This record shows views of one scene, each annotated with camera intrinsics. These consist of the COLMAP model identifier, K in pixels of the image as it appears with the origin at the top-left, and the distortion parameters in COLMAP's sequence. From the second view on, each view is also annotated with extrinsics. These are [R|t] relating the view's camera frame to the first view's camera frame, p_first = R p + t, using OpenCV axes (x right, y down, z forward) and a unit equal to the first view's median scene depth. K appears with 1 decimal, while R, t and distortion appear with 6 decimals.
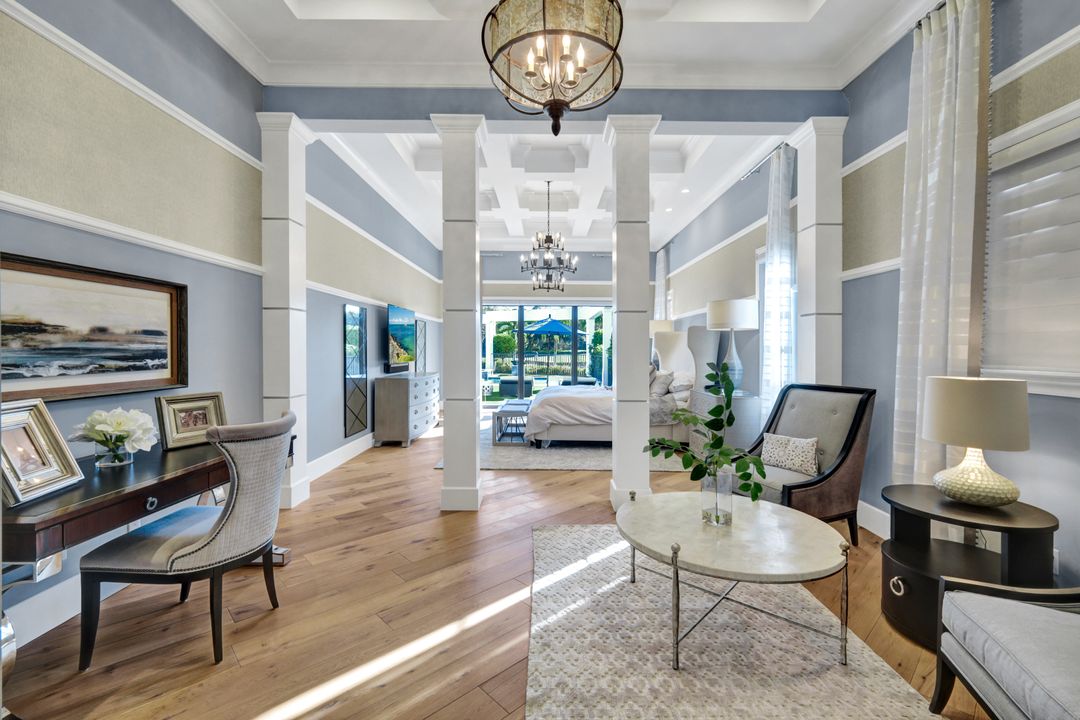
lens RADIAL K [[475.0, 0, 541.8], [0, 475.0, 353.7], [0, 0, 1]] dist [0.000873, -0.000019]
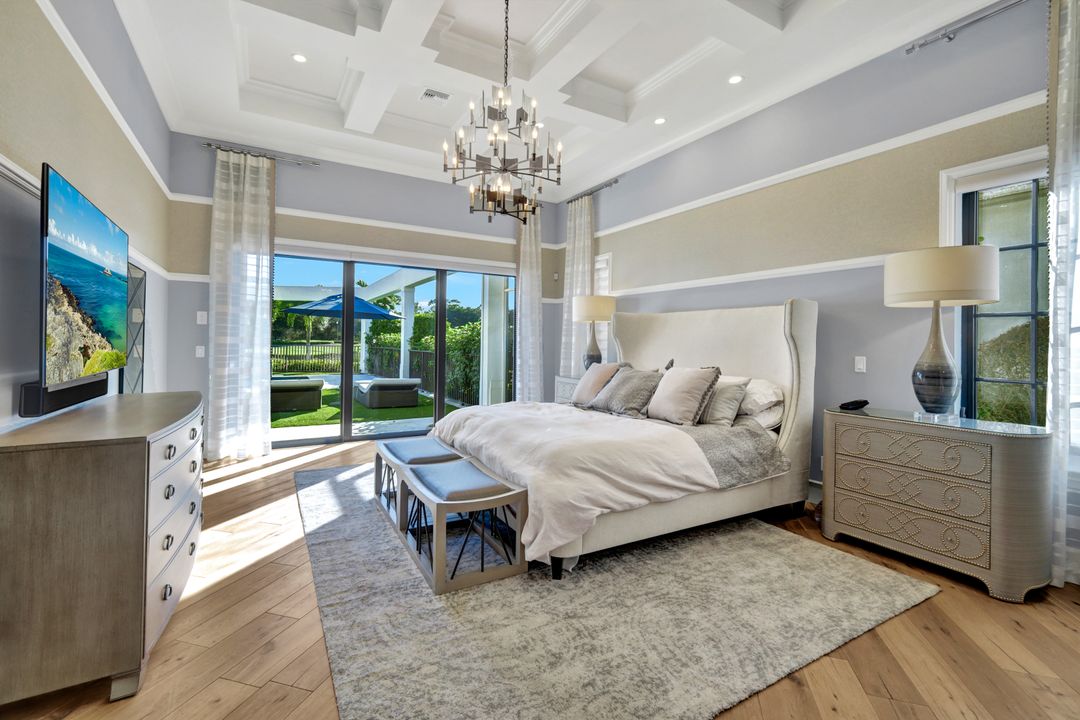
lens RADIAL K [[468.4, 0, 542.0], [0, 468.4, 338.5], [0, 0, 1]] dist [0.000559, 0.000115]
pose [[0.857175, 0.007948, 0.514964, -0.188123], [-0.001782, 0.999921, -0.012468, -0.002044], [-0.515022, 0.009770, 0.857121, 0.540738]]
